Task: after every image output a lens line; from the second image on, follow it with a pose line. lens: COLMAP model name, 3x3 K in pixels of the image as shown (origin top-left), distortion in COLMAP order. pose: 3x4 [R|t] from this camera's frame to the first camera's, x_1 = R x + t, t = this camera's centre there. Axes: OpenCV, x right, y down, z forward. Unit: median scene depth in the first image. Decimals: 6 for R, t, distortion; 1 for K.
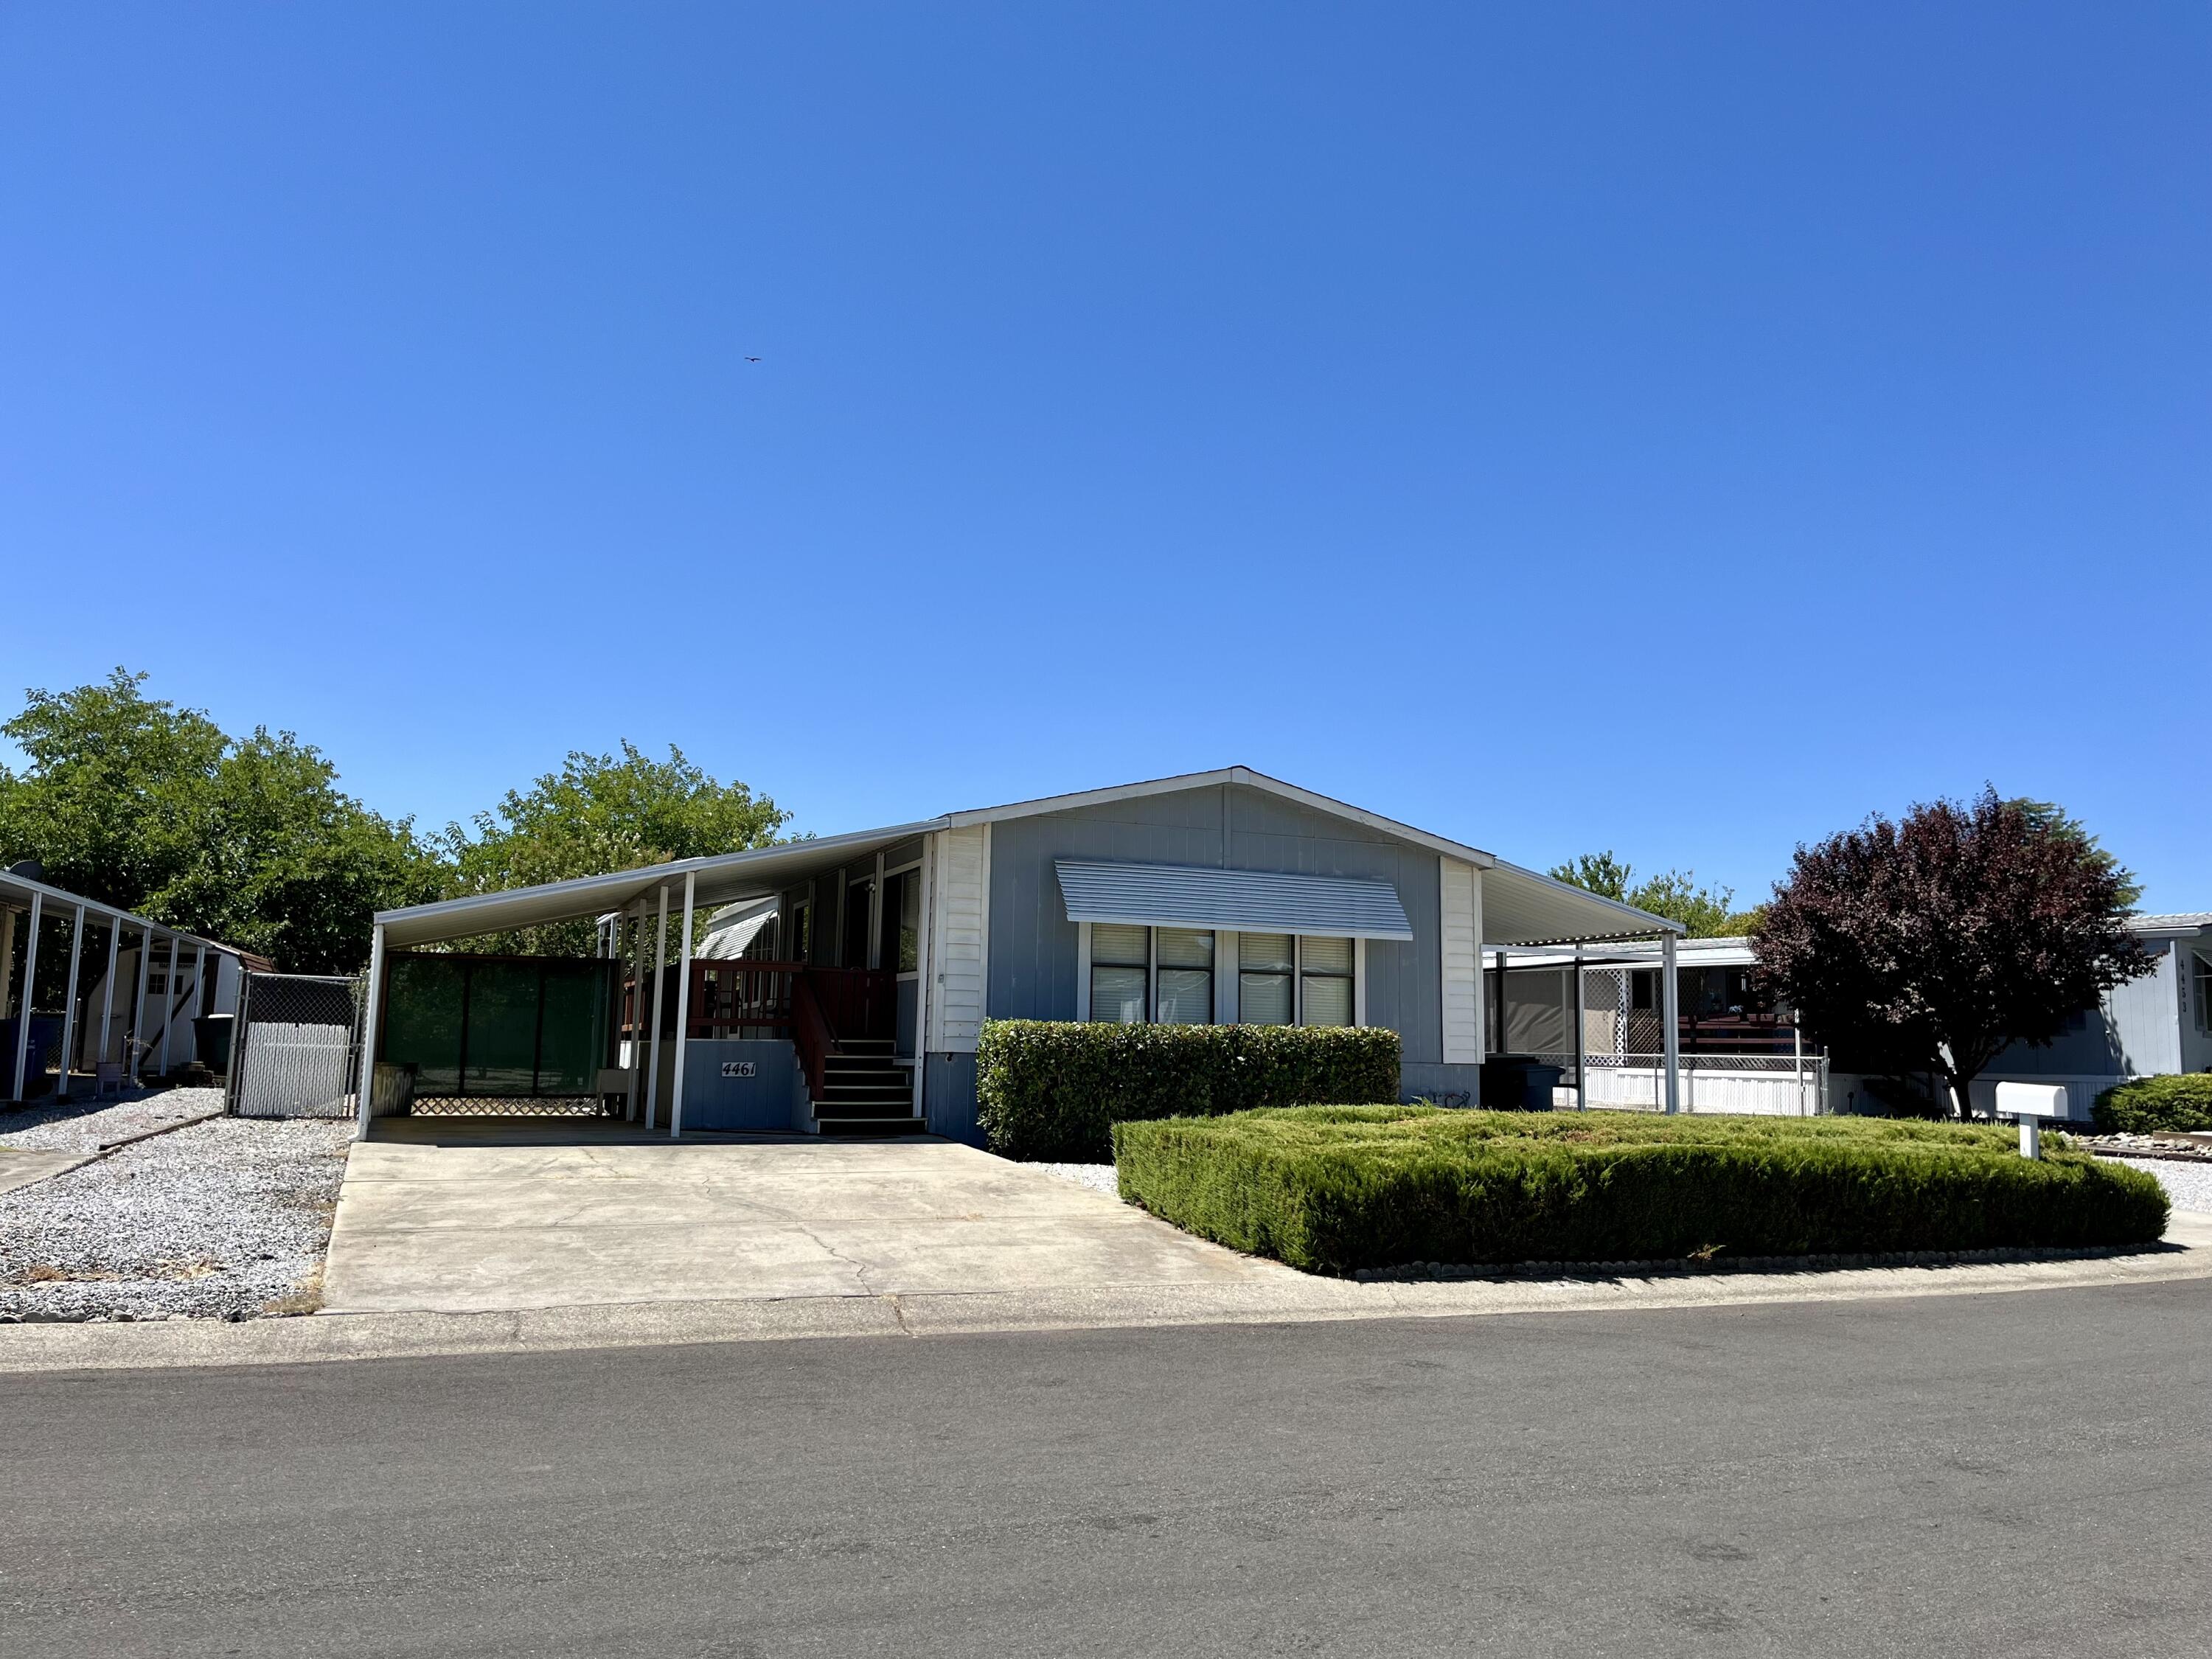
lens RADIAL K [[1656.2, 0, 1108.8], [0, 1656.2, 824.7], [0, 0, 1]] dist [0.012675, -0.000932]
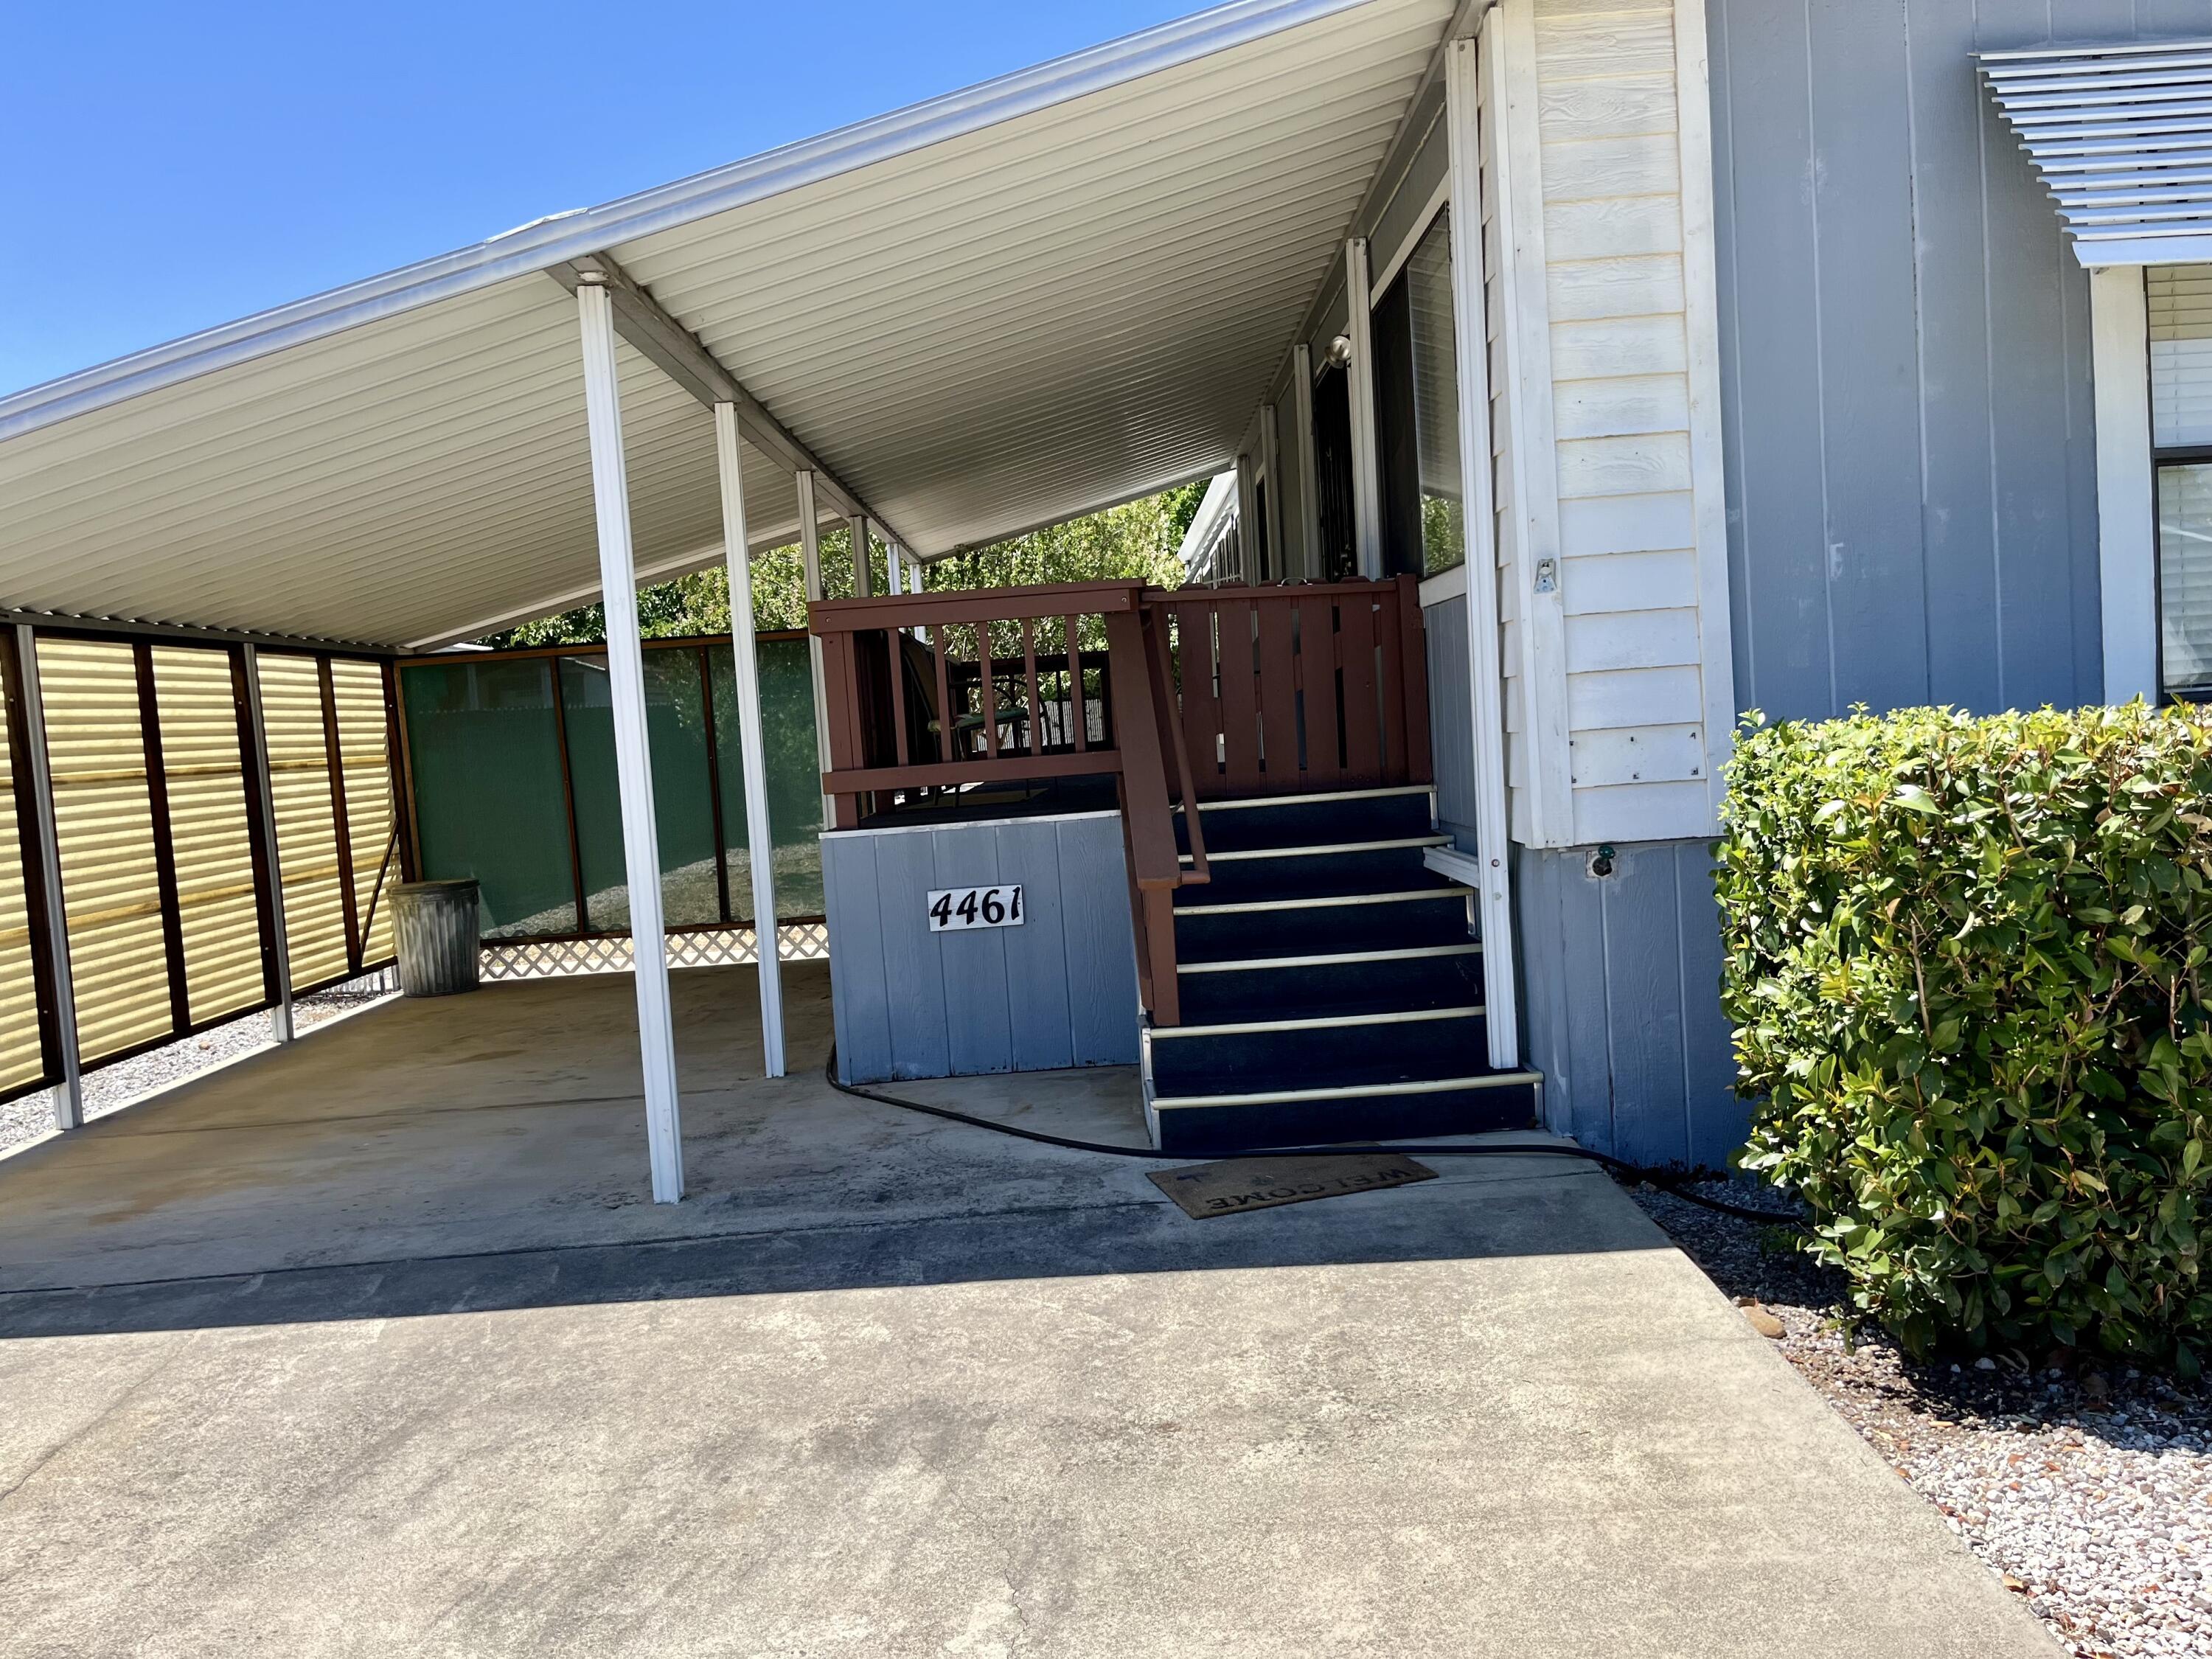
lens RADIAL K [[1656.2, 0, 1108.1], [0, 1656.2, 819.4], [0, 0, 1]] dist [0.012675, -0.000932]
pose [[0.919968, -0.055868, -0.387992, -0.064830], [0.133369, 0.975352, 0.175786, 0.075000], [0.368608, -0.213463, 0.904744, 0.725883]]
